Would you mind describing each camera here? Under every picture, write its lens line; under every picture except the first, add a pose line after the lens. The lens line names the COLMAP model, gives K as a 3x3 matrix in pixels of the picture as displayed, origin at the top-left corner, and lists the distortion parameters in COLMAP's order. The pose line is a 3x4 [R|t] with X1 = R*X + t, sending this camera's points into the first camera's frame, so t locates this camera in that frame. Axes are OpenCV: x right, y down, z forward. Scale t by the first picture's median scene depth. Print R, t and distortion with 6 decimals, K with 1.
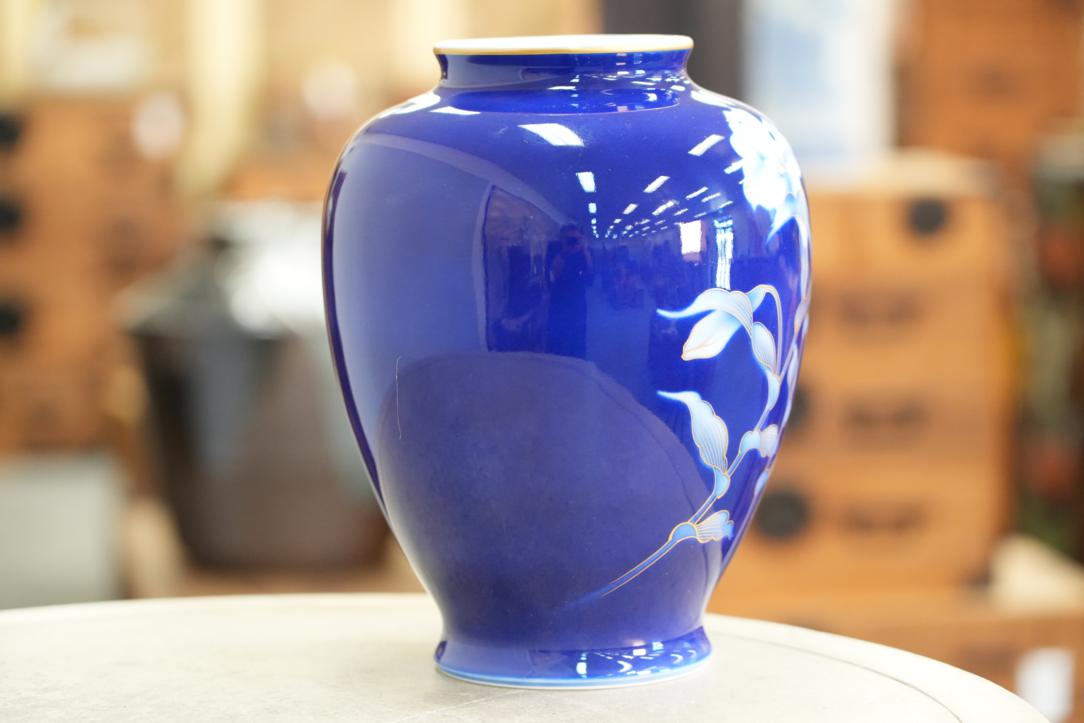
lens RADIAL K [[3276.9, 0, 542.0], [0, 3276.9, 361.5], [0, 0, 1]] dist [-0.043713, 0.106759]
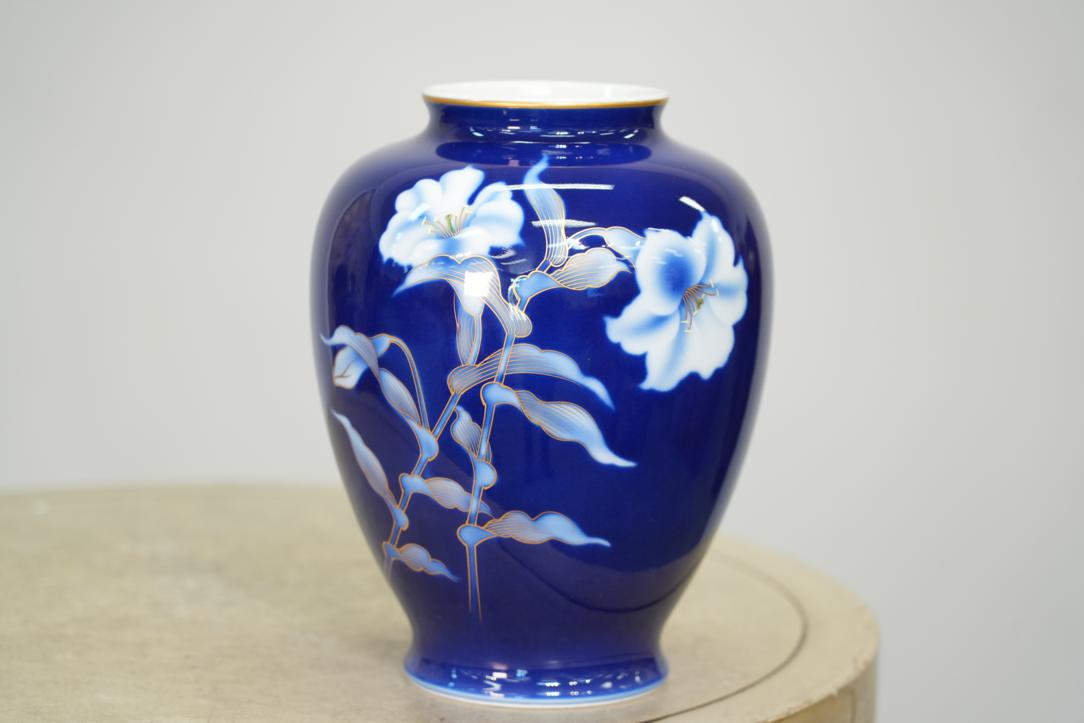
lens RADIAL K [[3276.9, 0, 542.0], [0, 3276.9, 361.5], [0, 0, 1]] dist [-0.043713, 0.106759]
pose [[0.008486, 0.160620, -0.986980, 1.100138], [-0.137789, 0.977788, 0.157939, -0.186585], [0.990425, 0.134655, 0.030429, 1.010710]]
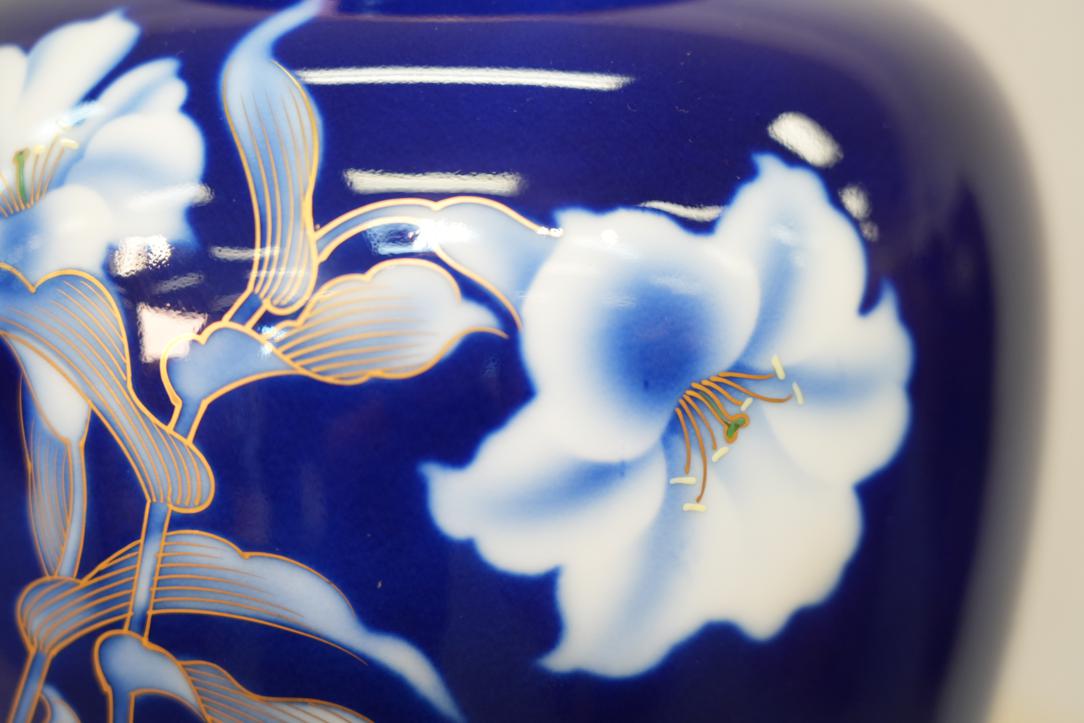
lens RADIAL K [[3276.9, 0, 542.0], [0, 3276.9, 361.5], [0, 0, 1]] dist [-0.043713, 0.106759]
pose [[-0.236911, 0.200245, -0.950671, 0.409864], [-0.123127, 0.964449, 0.233831, -0.134201], [0.963697, 0.172450, -0.203833, 1.140844]]
